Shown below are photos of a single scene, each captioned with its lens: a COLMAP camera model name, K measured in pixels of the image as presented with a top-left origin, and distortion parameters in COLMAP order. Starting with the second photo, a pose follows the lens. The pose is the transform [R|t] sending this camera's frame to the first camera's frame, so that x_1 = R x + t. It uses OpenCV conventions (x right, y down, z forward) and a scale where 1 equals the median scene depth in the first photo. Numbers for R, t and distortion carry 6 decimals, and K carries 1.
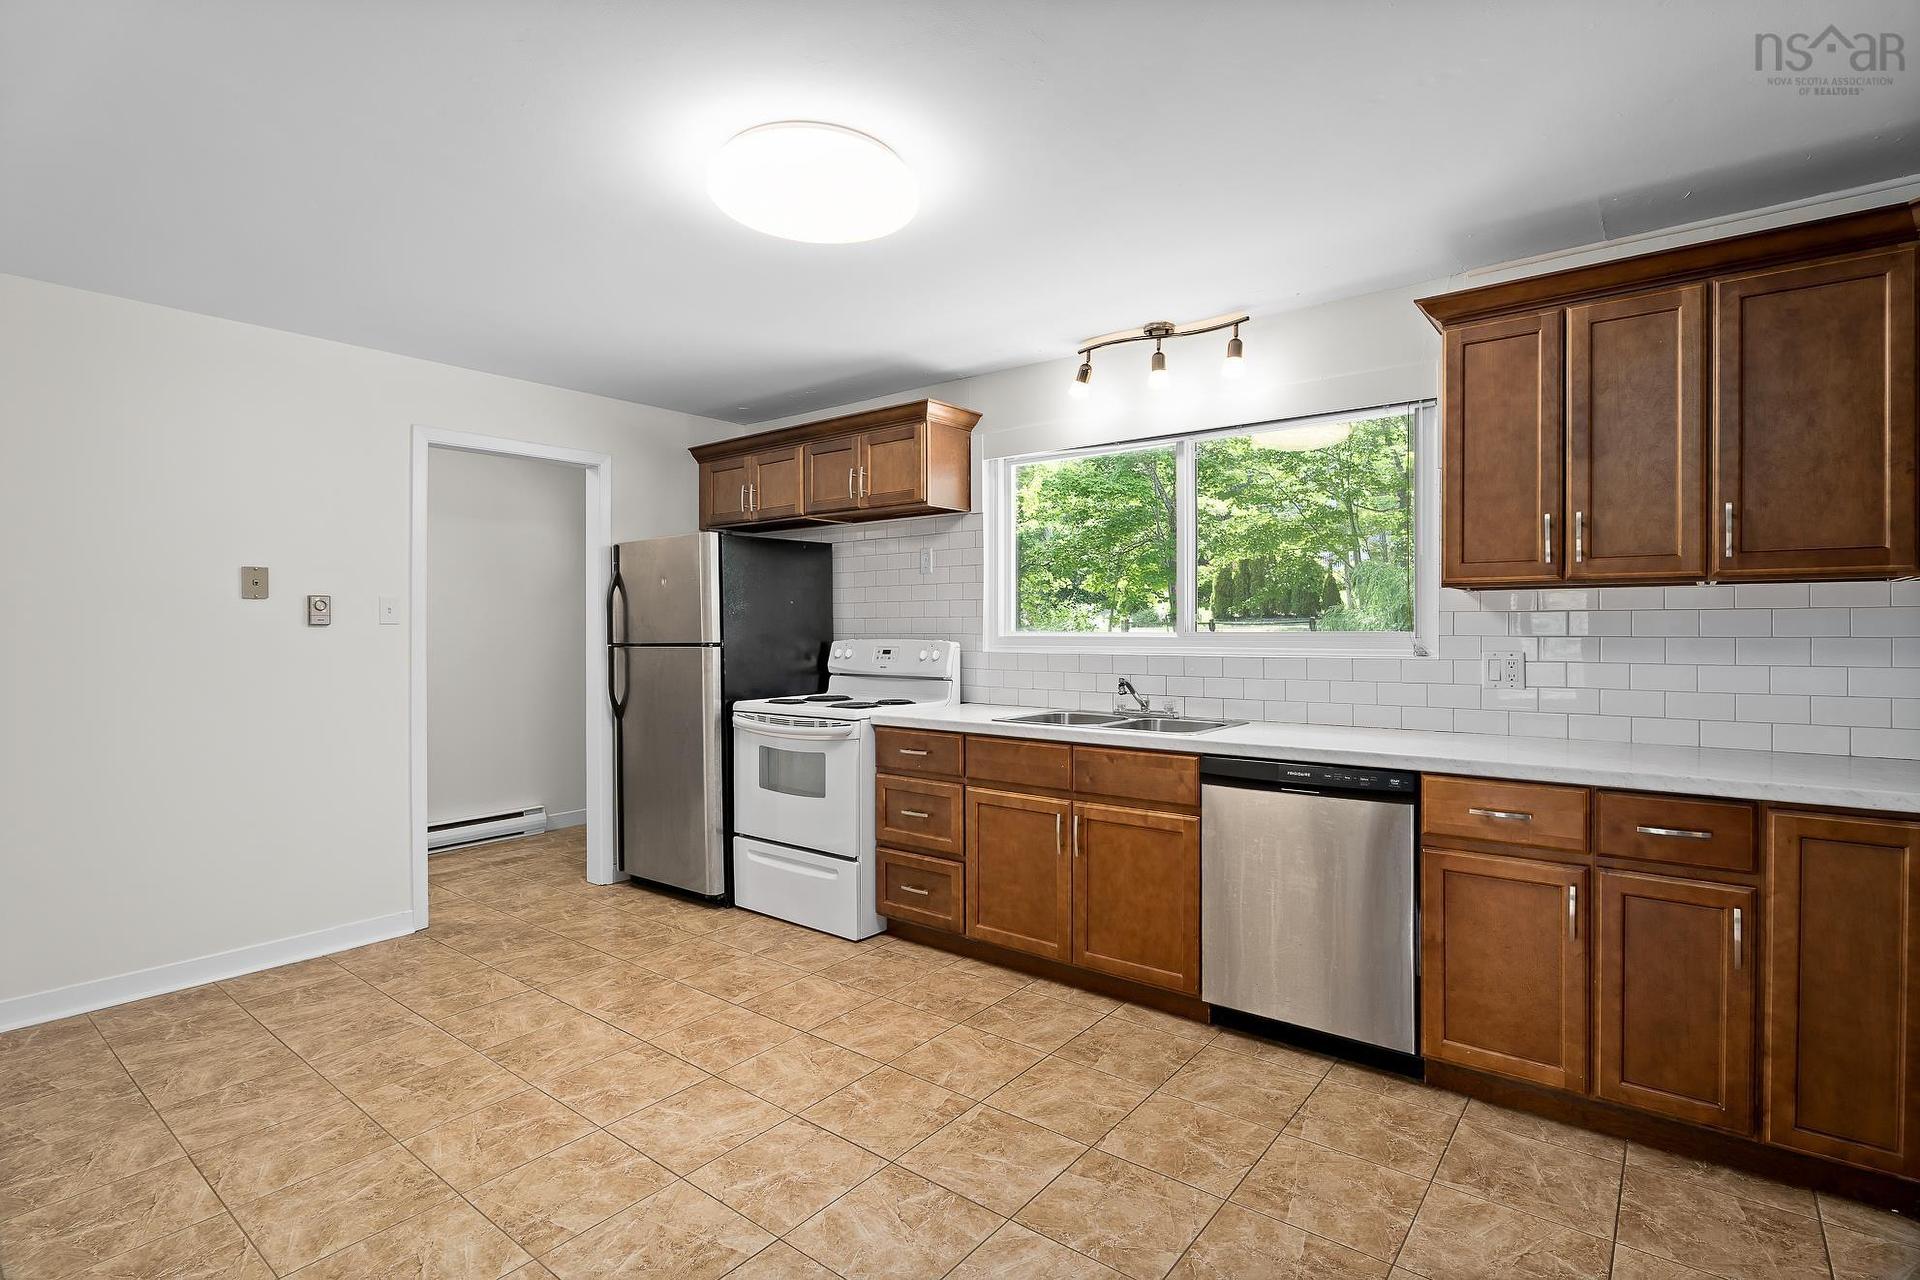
lens RADIAL K [[883.5, 0, 950.7], [0, 883.5, 629.9], [0, 0, 1]] dist [-0.011372, -0.000565]
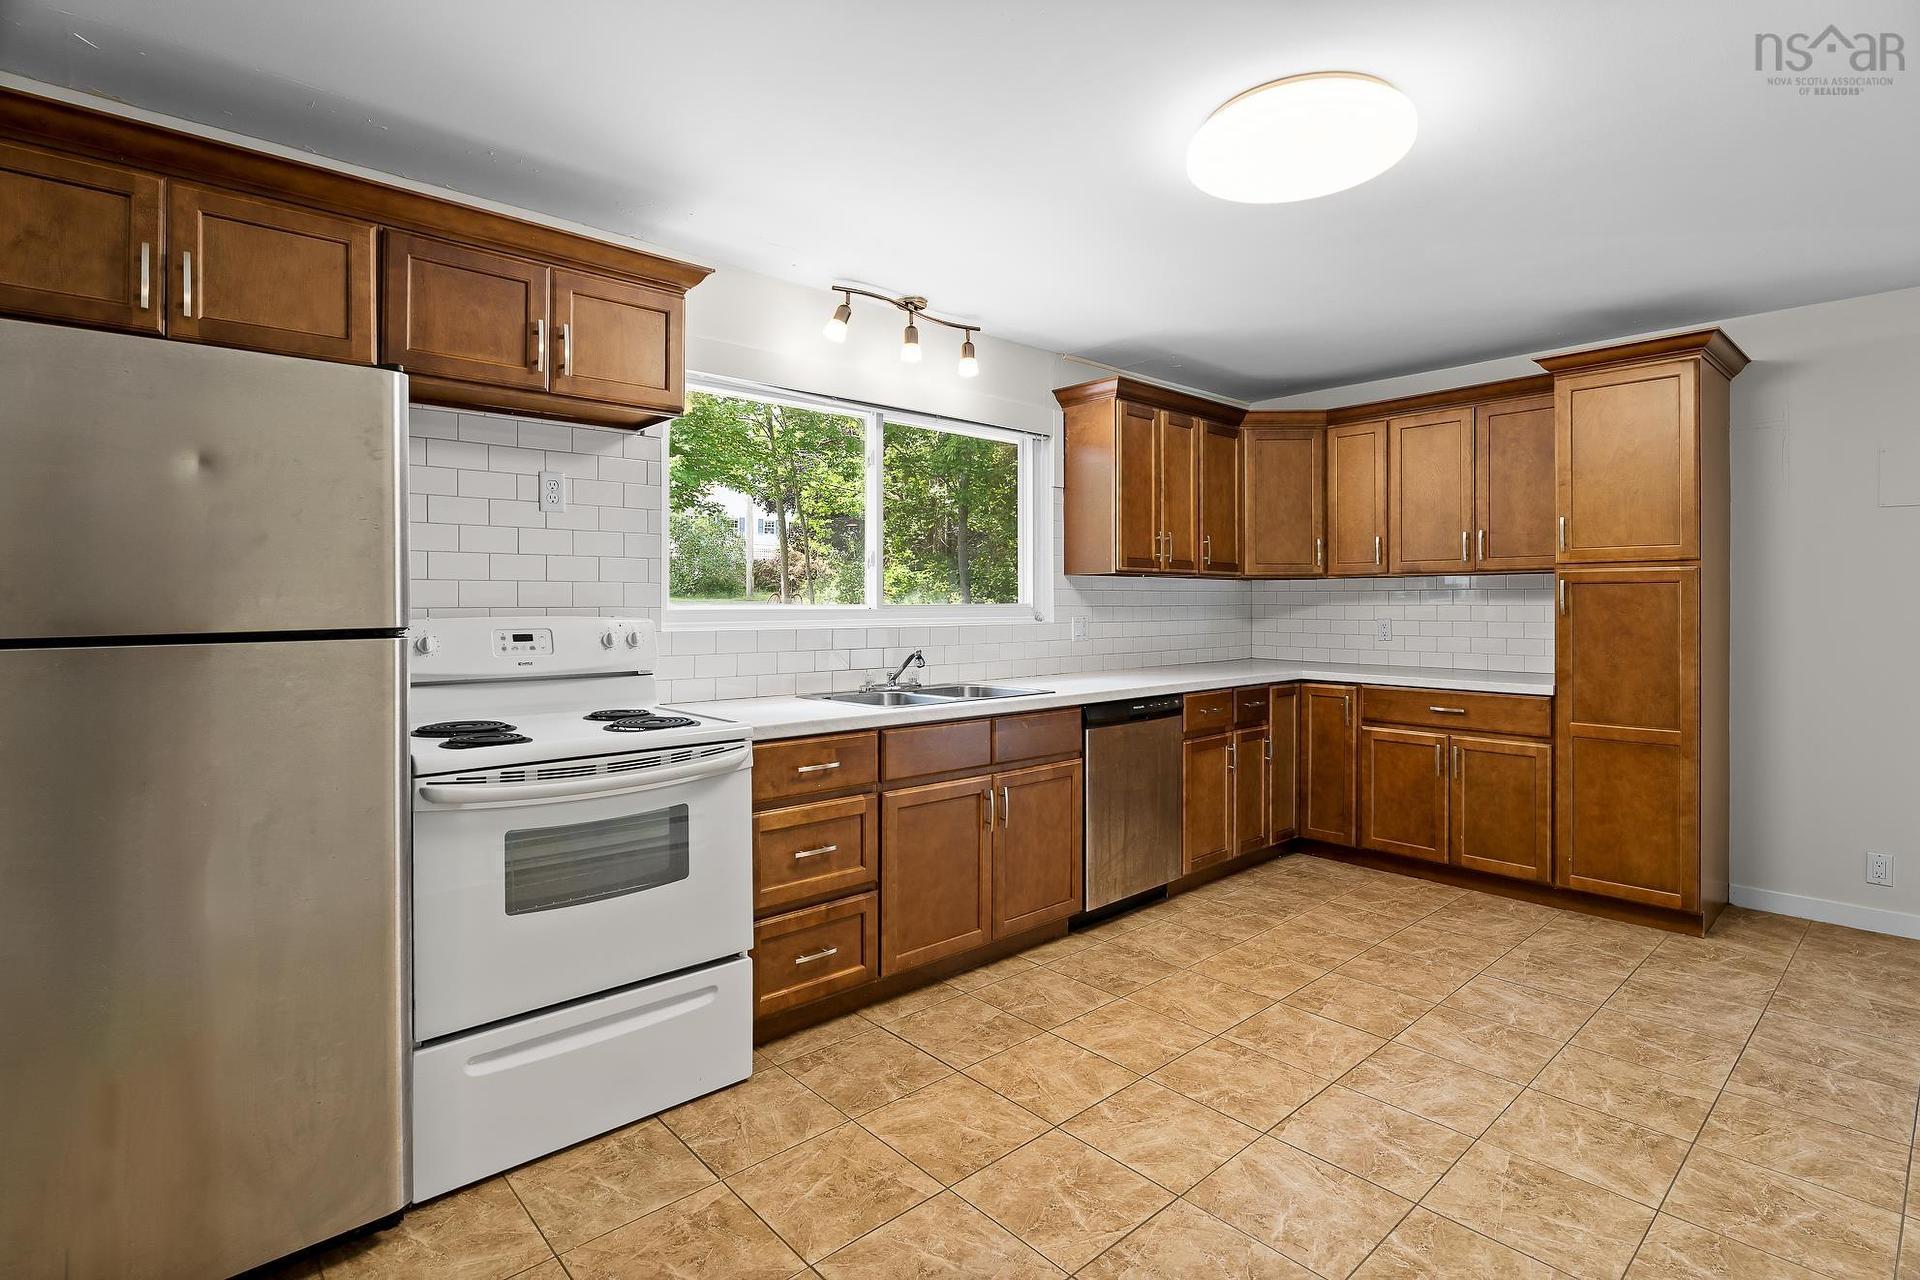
lens RADIAL K [[930.5, 0, 909.8], [0, 930.5, 602.3], [0, 0, 1]] dist [-0.014000, 0.000622]
pose [[0.195106, 0.003665, 0.980775, -0.902750], [0.002320, 0.999988, -0.004199, 0.006137], [-0.980779, 0.003094, 0.195095, 0.893602]]
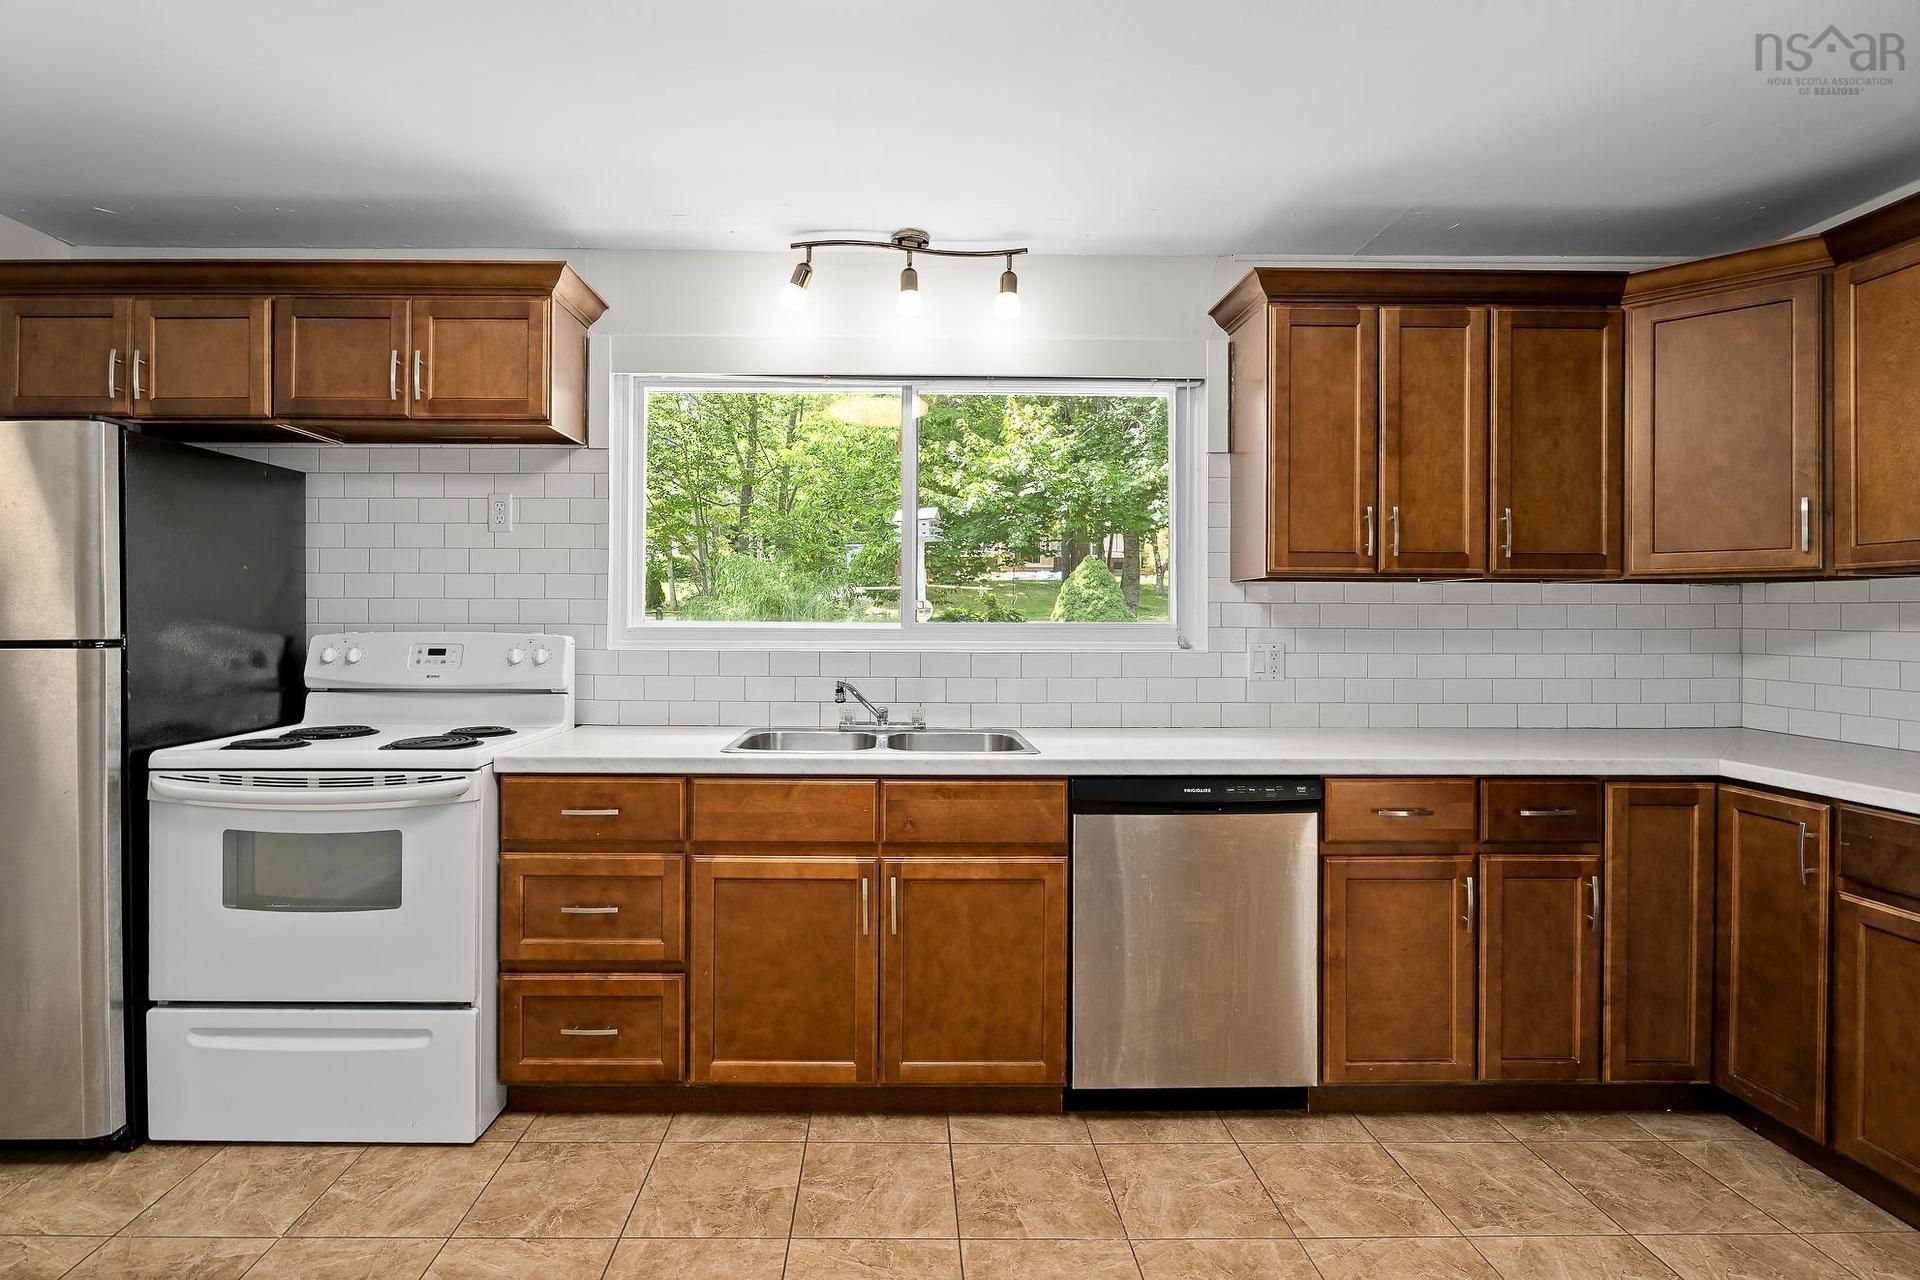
lens RADIAL K [[921.0, 0, 878.9], [0, 921.0, 616.1], [0, 0, 1]] dist [-0.010203, 0.000612]
pose [[0.785106, 0.007540, 0.619316, -0.330377], [-0.005329, 0.999971, -0.005420, 0.001745], [-0.619339, 0.000955, 0.785123, 0.415453]]
